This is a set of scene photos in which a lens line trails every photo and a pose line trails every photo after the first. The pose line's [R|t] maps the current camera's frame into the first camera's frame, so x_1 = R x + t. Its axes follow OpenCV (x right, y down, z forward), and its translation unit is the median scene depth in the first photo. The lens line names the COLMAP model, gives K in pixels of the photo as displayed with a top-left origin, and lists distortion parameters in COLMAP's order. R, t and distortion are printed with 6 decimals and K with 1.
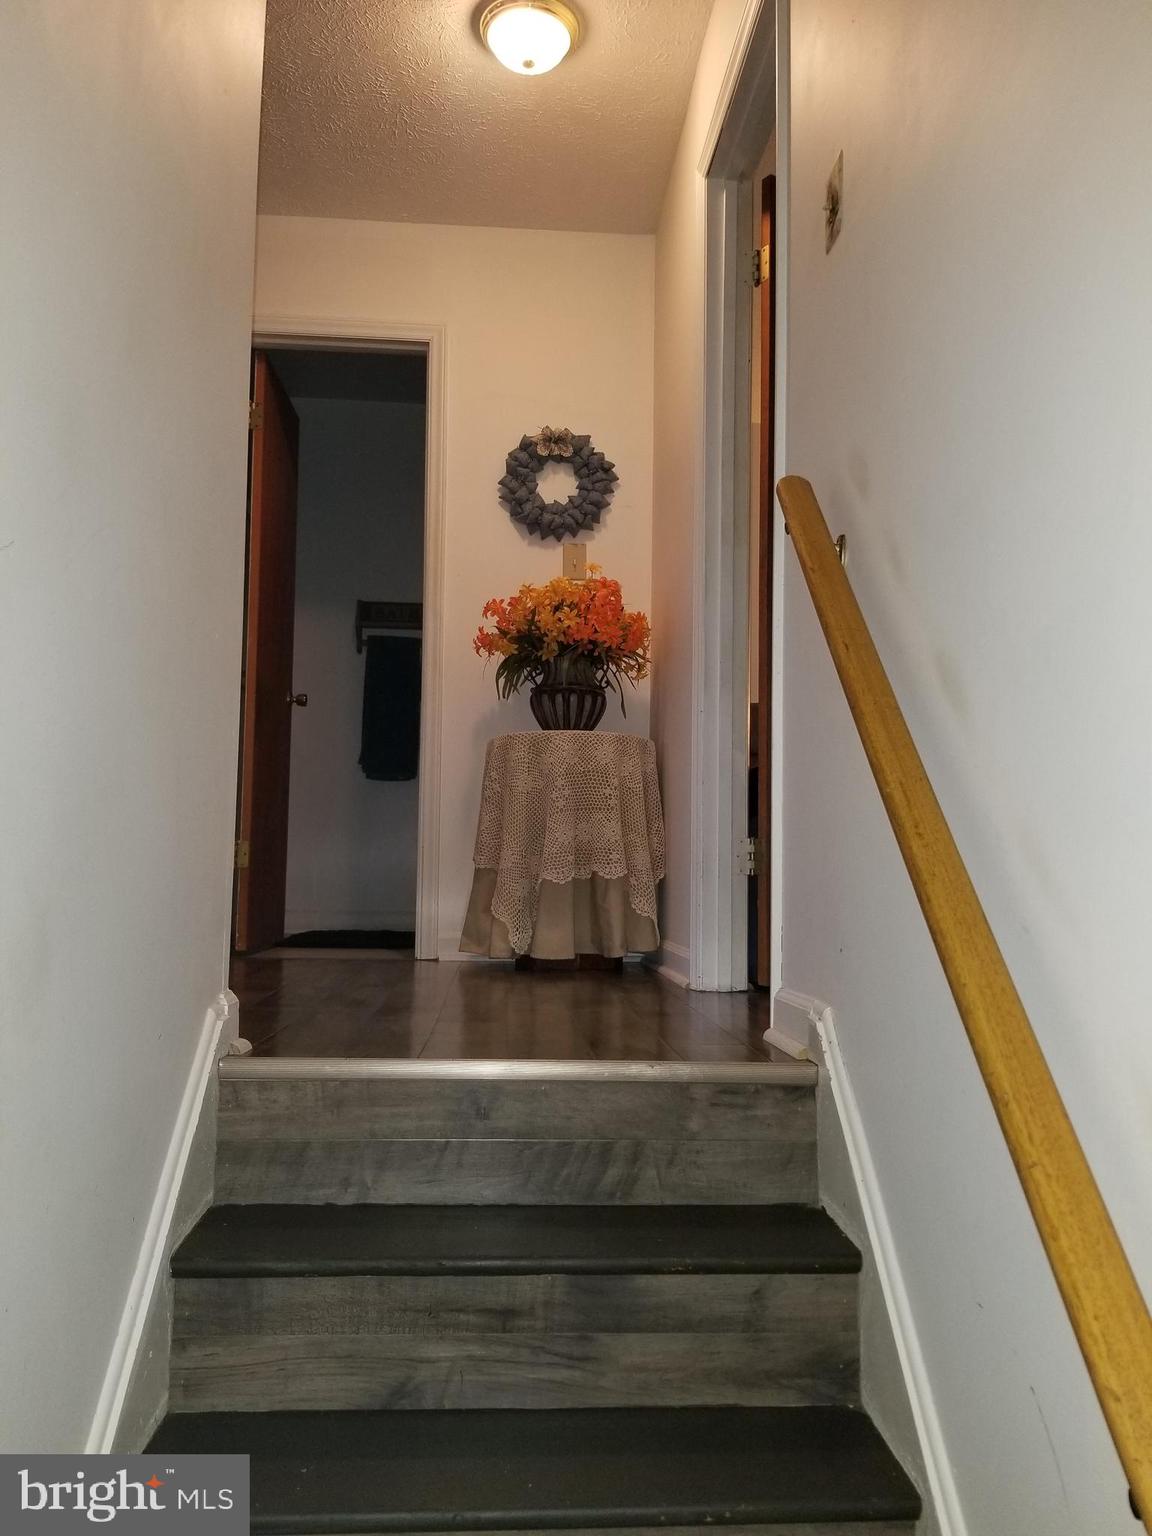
lens RADIAL K [[1200.8, 0, 604.8], [0, 1200.8, 799.9], [0, 0, 1]] dist [0.036560, -0.061817]
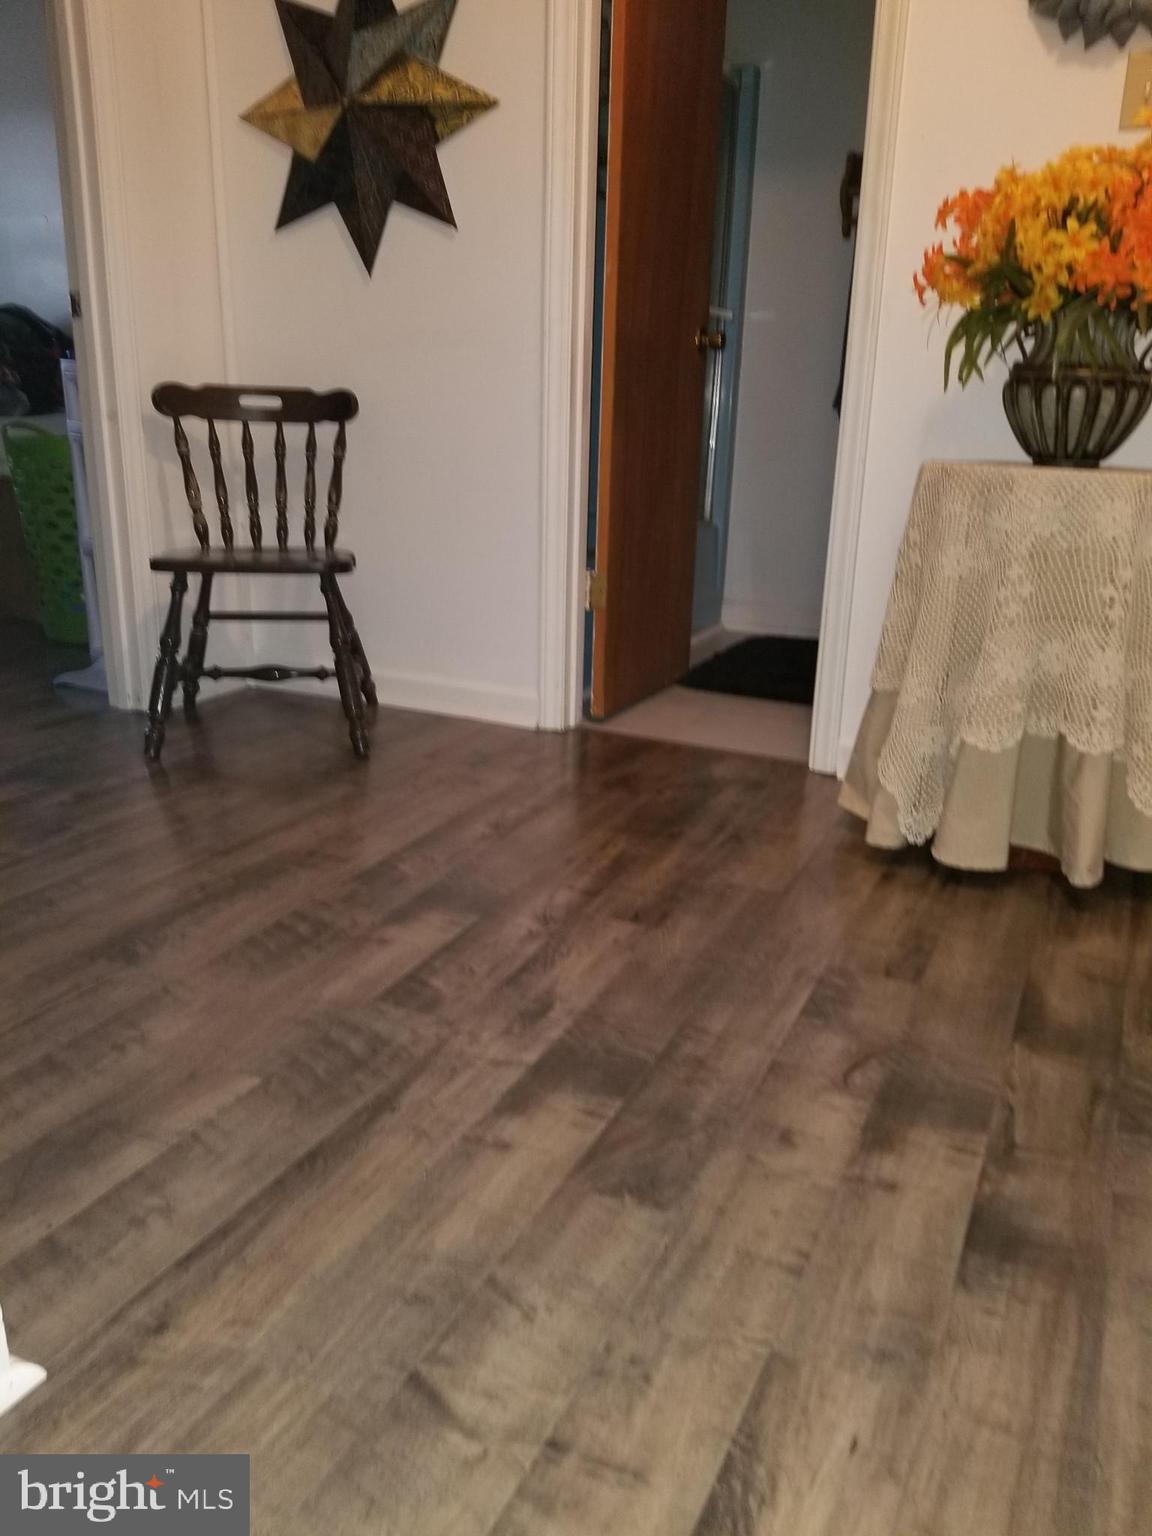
lens RADIAL K [[1200.8, 0, 598.7], [0, 1200.8, 787.3], [0, 0, 1]] dist [0.036560, -0.061817]
pose [[0.876640, 0.164679, -0.452087, 0.053174], [0.009949, 0.933199, 0.359223, -0.106346], [0.481043, -0.319408, 0.816441, 0.364773]]
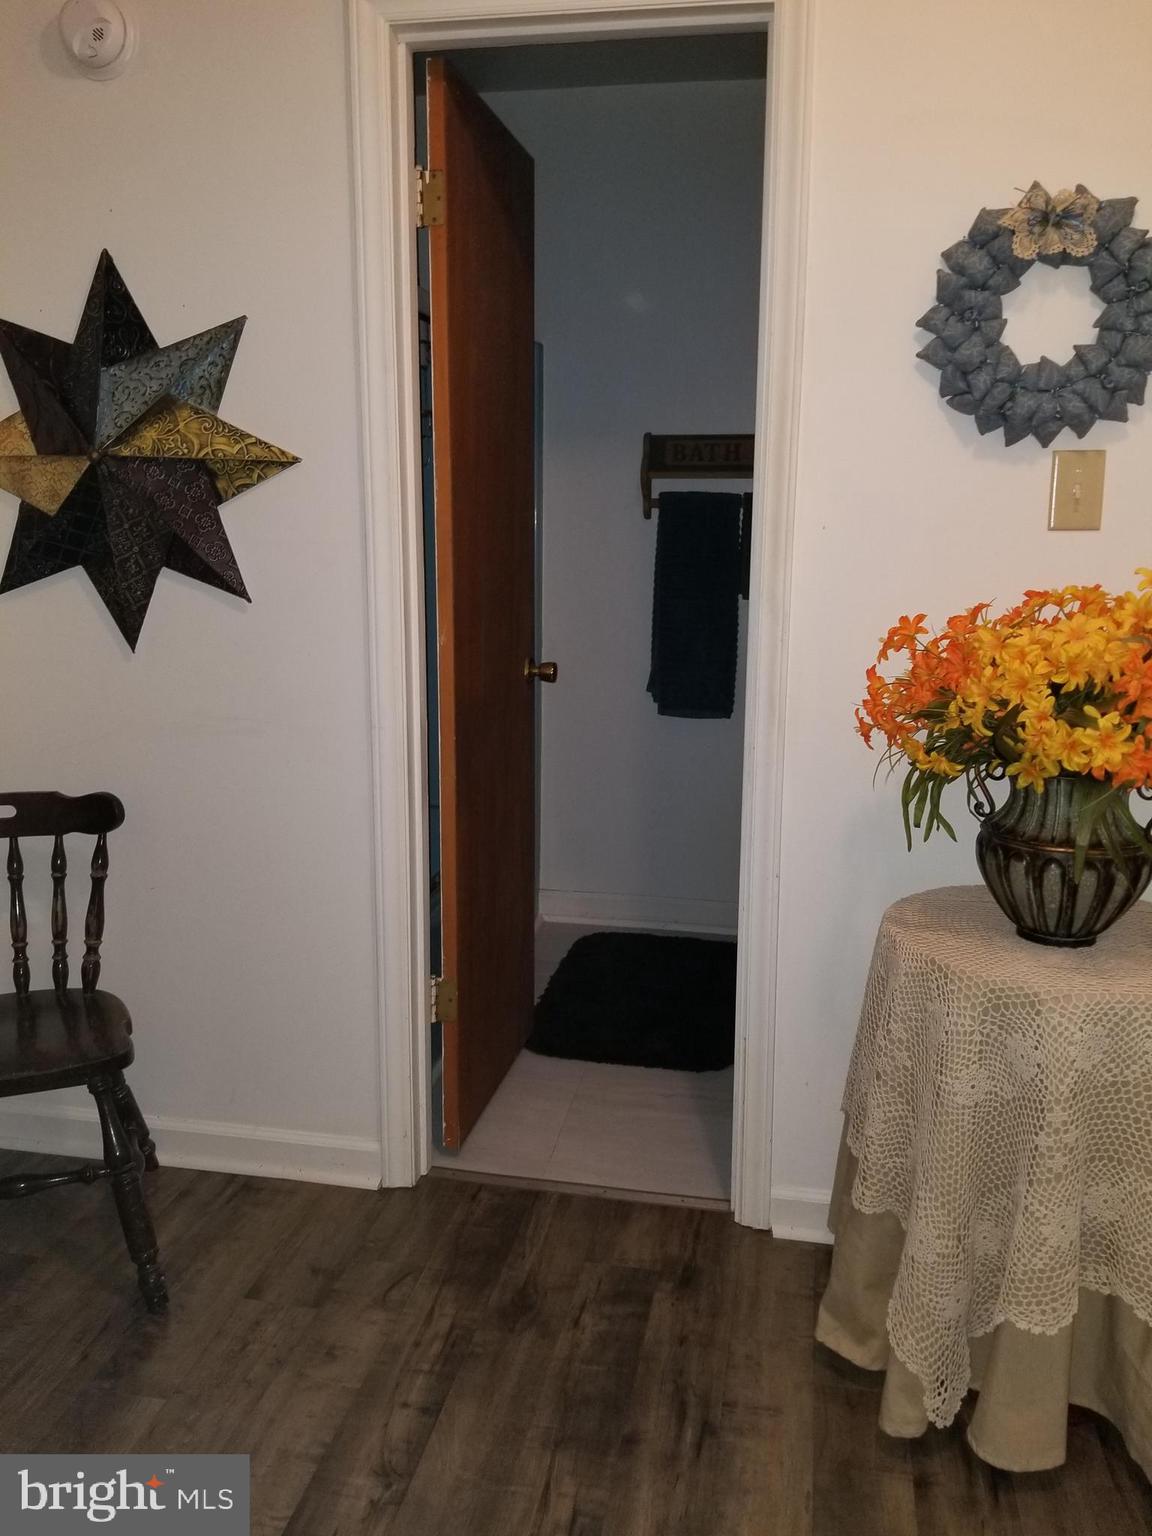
lens RADIAL K [[1200.8, 0, 602.5], [0, 1200.8, 759.0], [0, 0, 1]] dist [0.036560, -0.061817]
pose [[0.966589, 0.047697, -0.251854, -0.081117], [0.016766, 0.968667, 0.247795, -0.219601], [0.255782, -0.243739, 0.935504, 0.495473]]
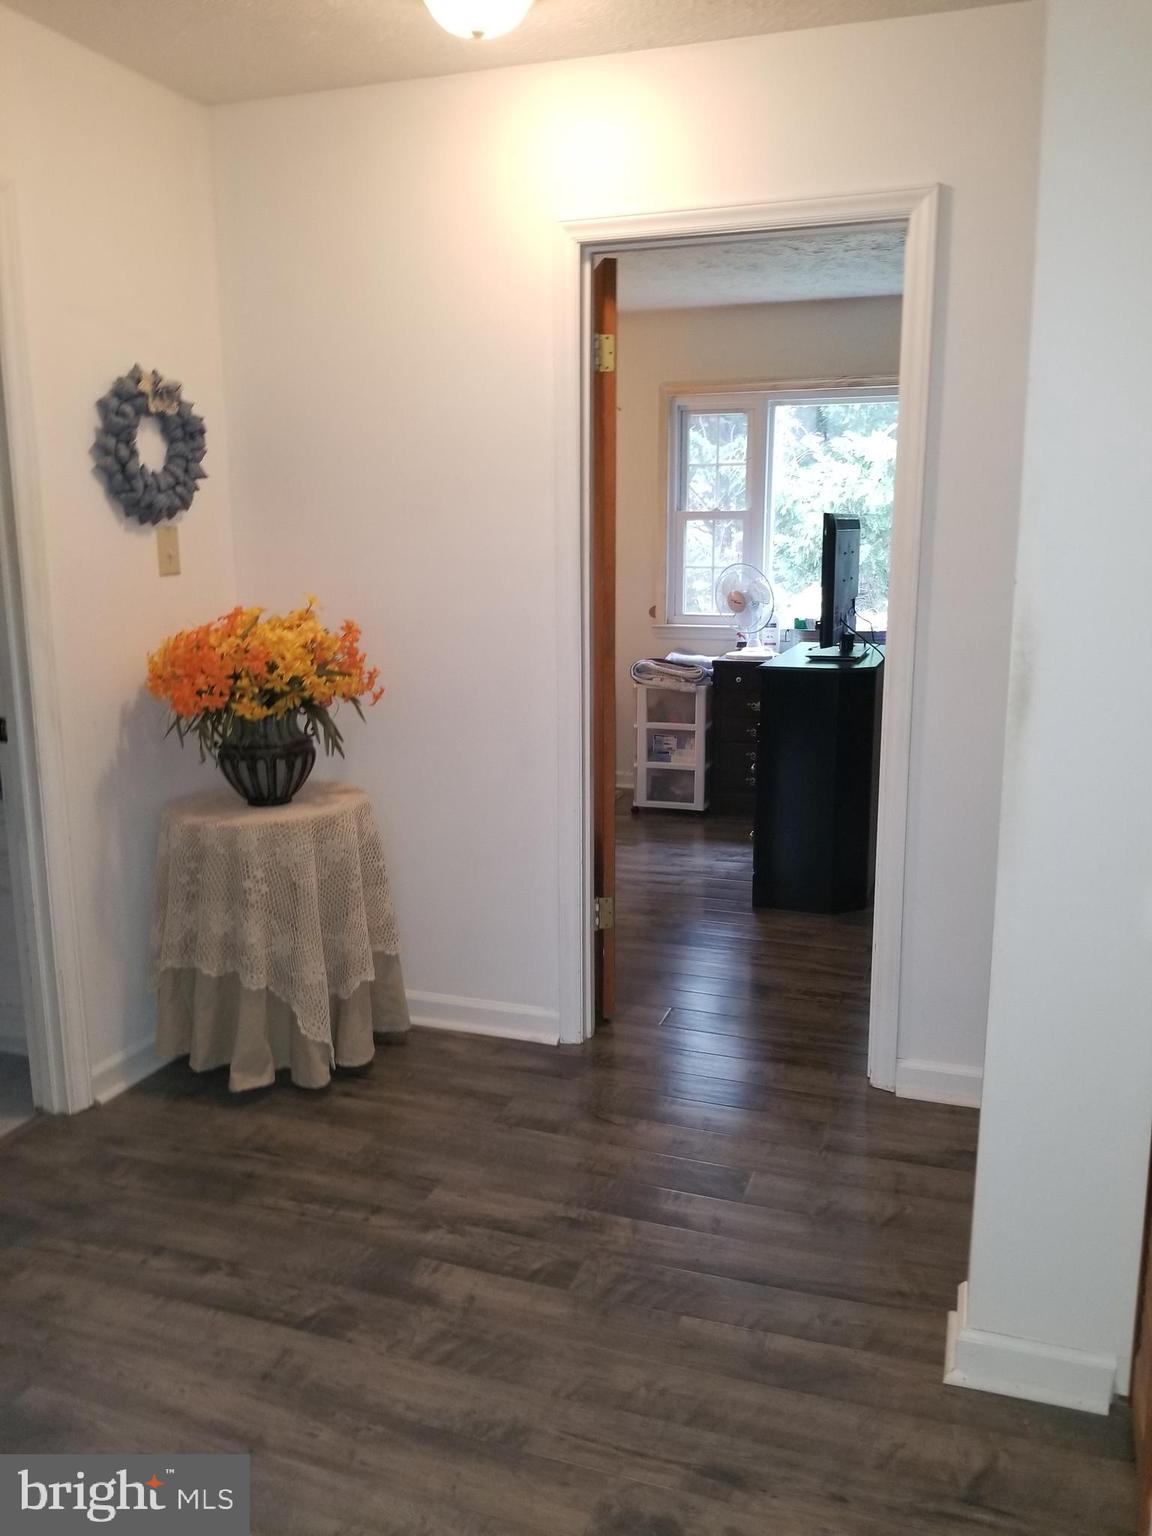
lens RADIAL K [[1200.8, 0, 589.6], [0, 1200.8, 761.5], [0, 0, 1]] dist [0.036560, -0.061817]
pose [[0.412228, -0.190382, 0.890968, -0.635631], [-0.052542, 0.971328, 0.231863, -0.264602], [-0.909565, -0.142393, 0.390405, 0.442460]]
